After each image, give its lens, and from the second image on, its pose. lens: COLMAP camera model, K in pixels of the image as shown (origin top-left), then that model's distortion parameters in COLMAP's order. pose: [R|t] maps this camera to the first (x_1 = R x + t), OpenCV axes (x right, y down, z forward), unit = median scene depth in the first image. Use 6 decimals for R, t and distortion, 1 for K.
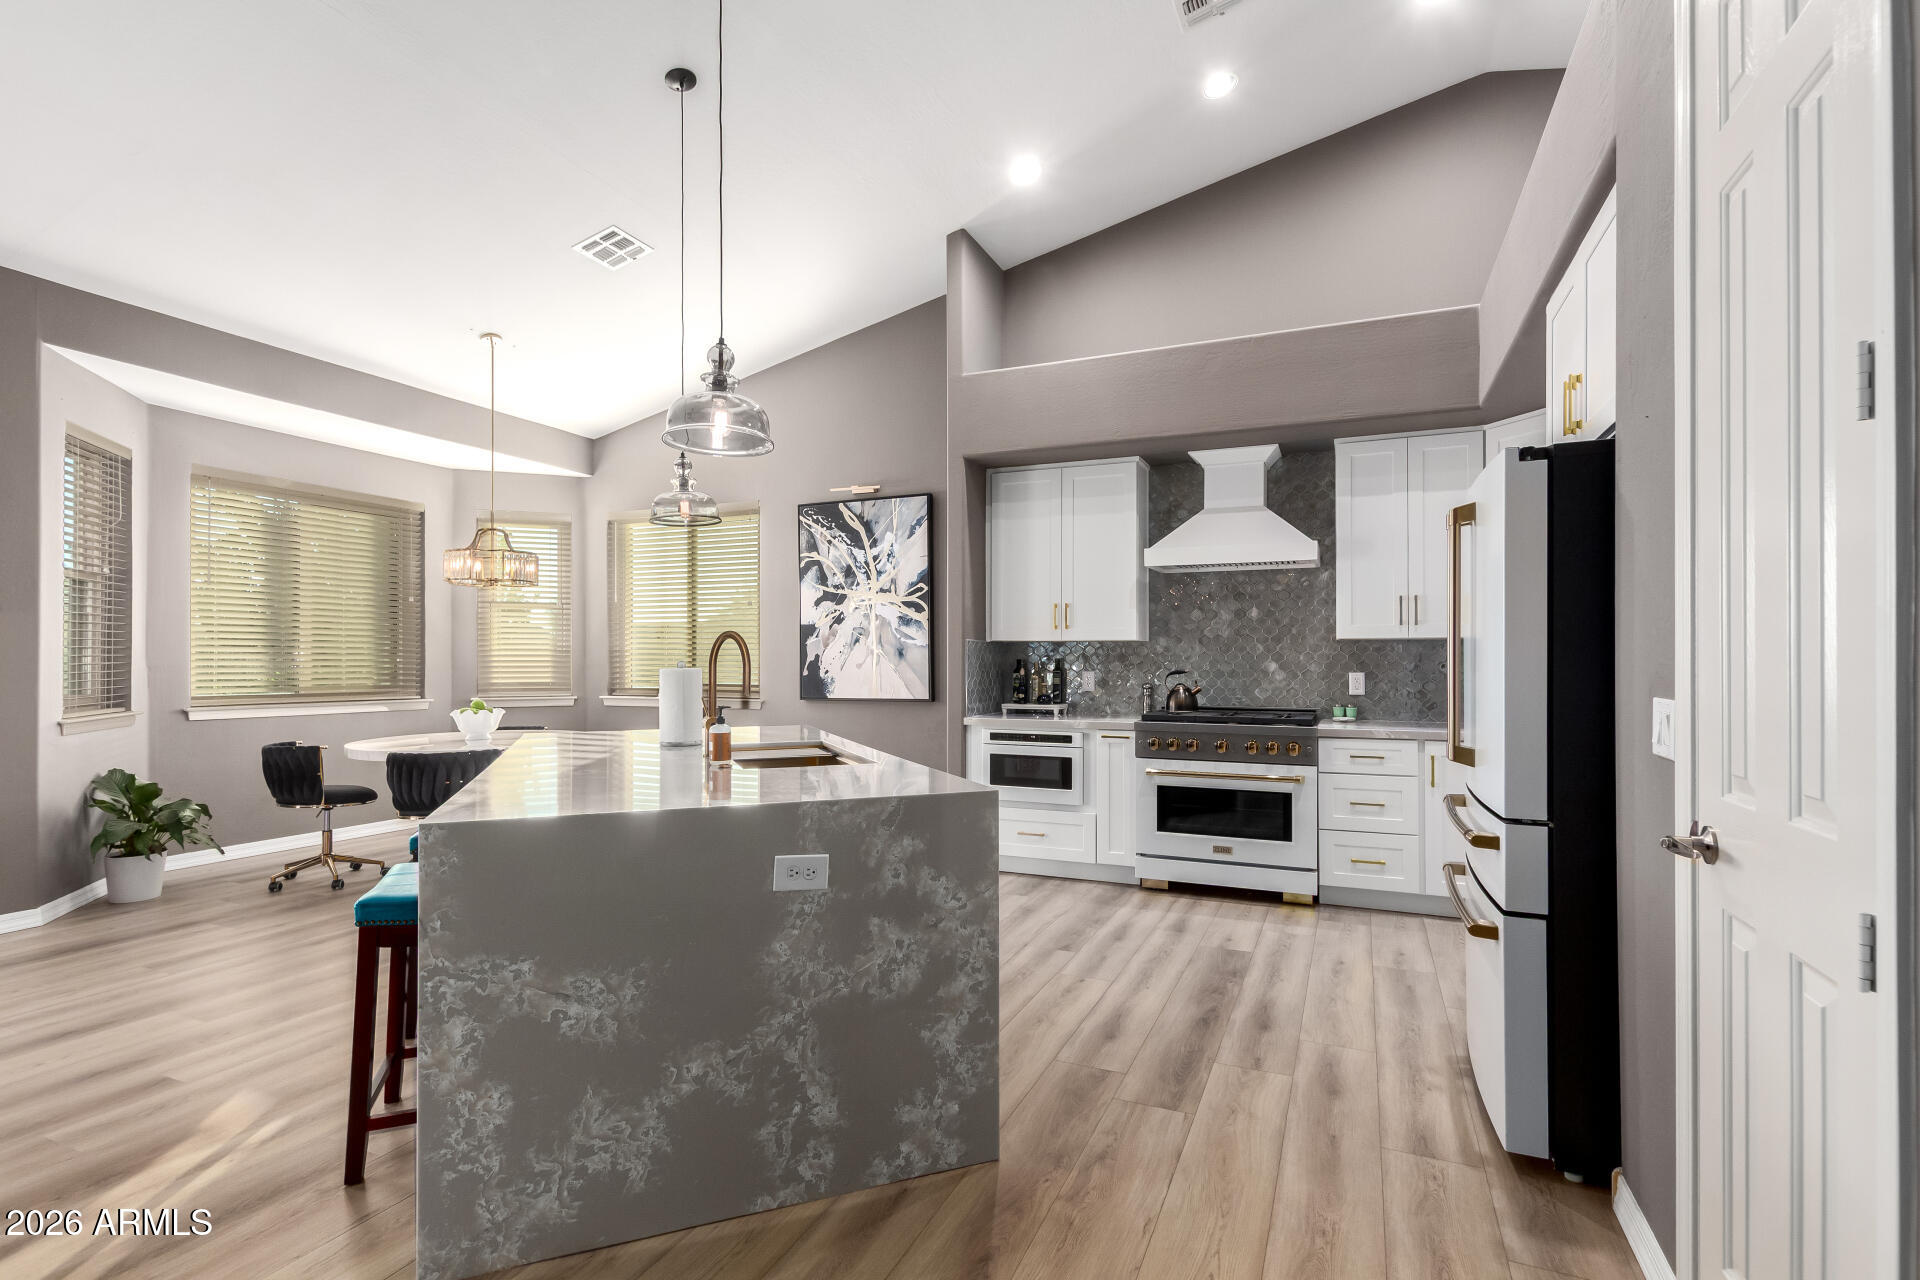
lens RADIAL K [[902.2, 0, 957.1], [0, 902.2, 655.3], [0, 0, 1]] dist [0.011709, -0.004105]
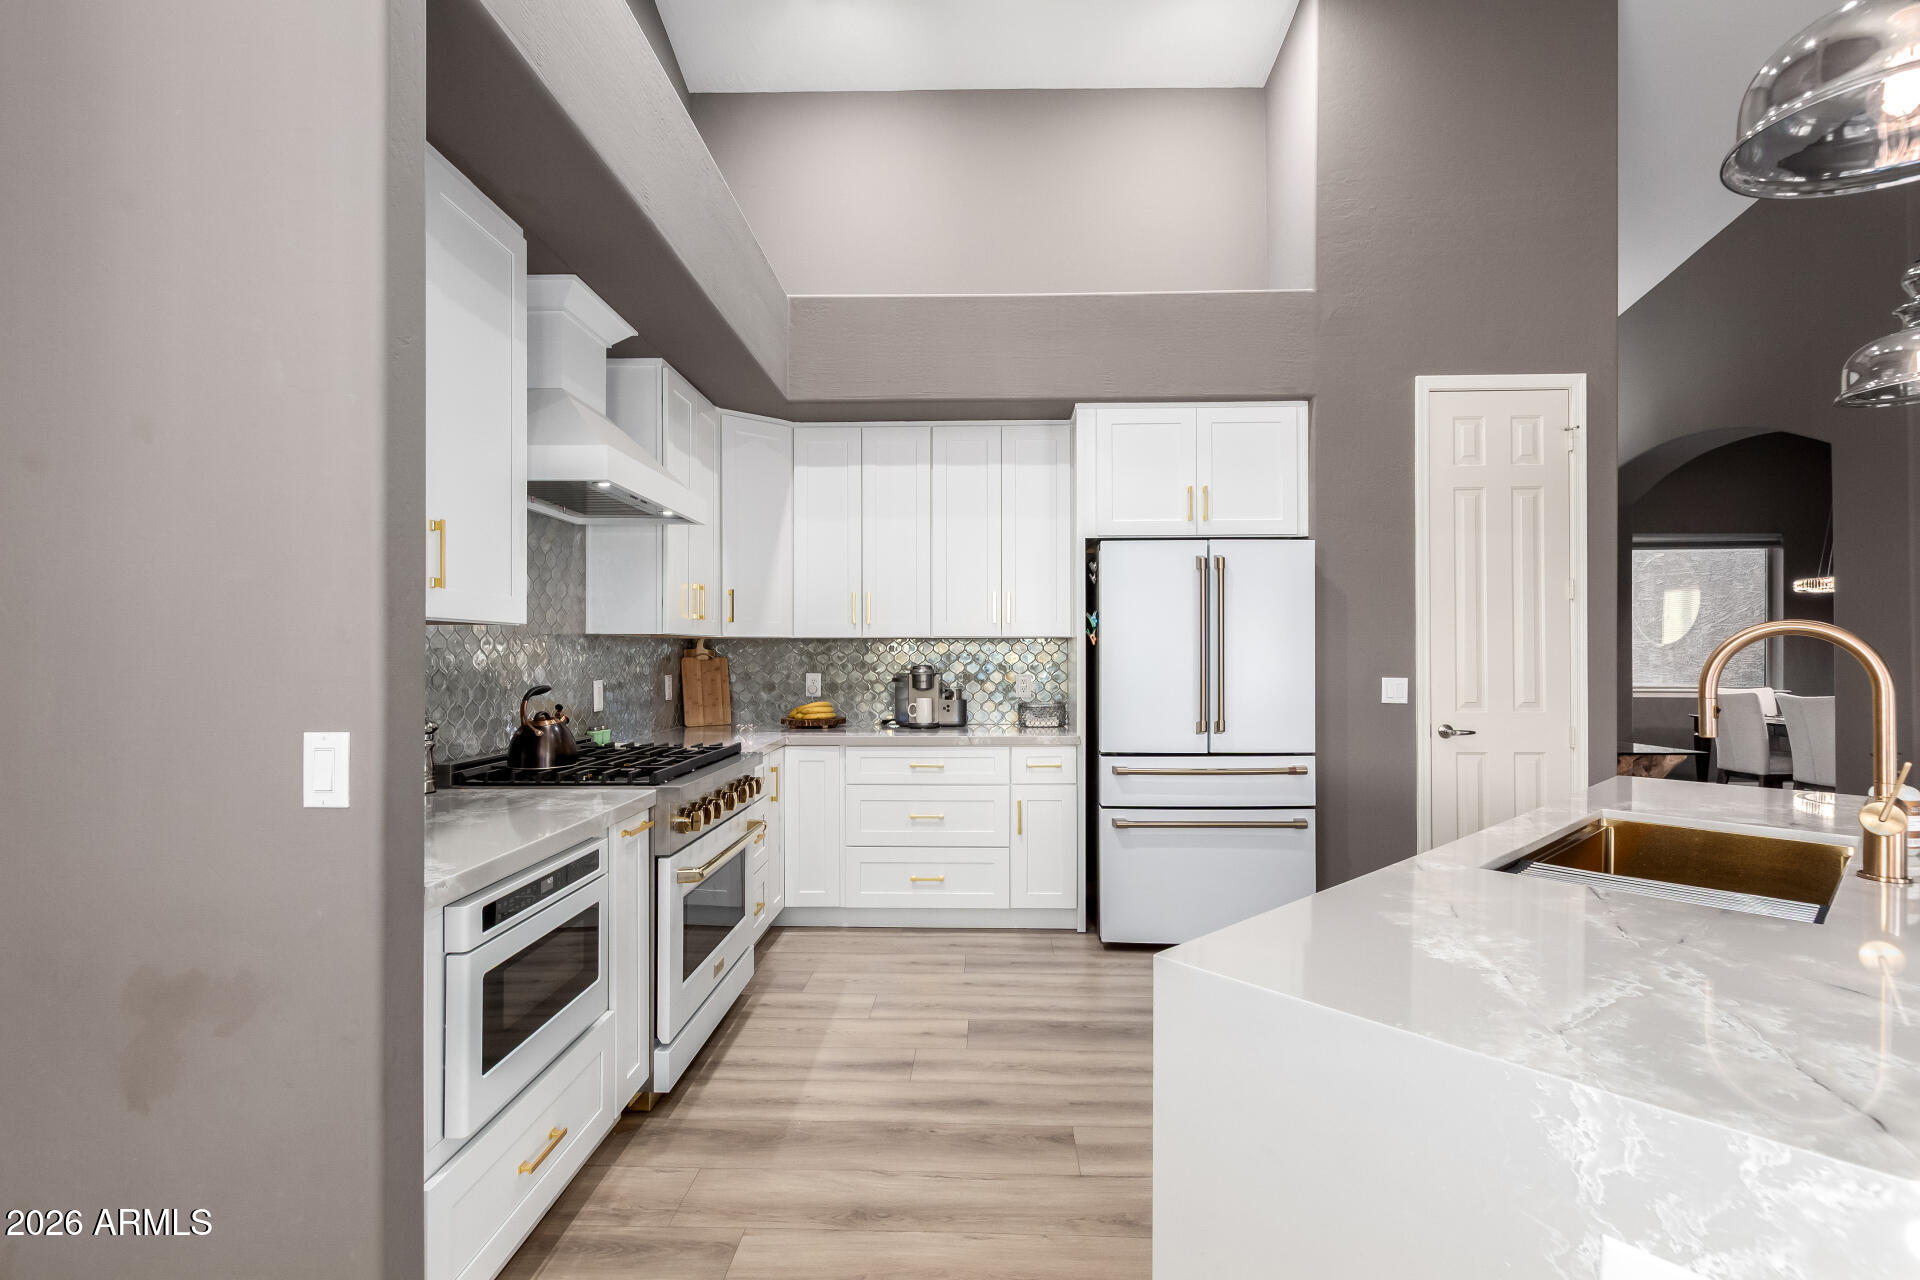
lens RADIAL K [[902.2, 0, 954.8], [0, 902.2, 646.5], [0, 0, 1]] dist [0.011709, -0.004105]
pose [[-0.374093, 0.004303, 0.927381, -0.321530], [-0.004384, 0.999970, -0.006409, -0.004224], [-0.927381, -0.006463, -0.374062, 0.984596]]
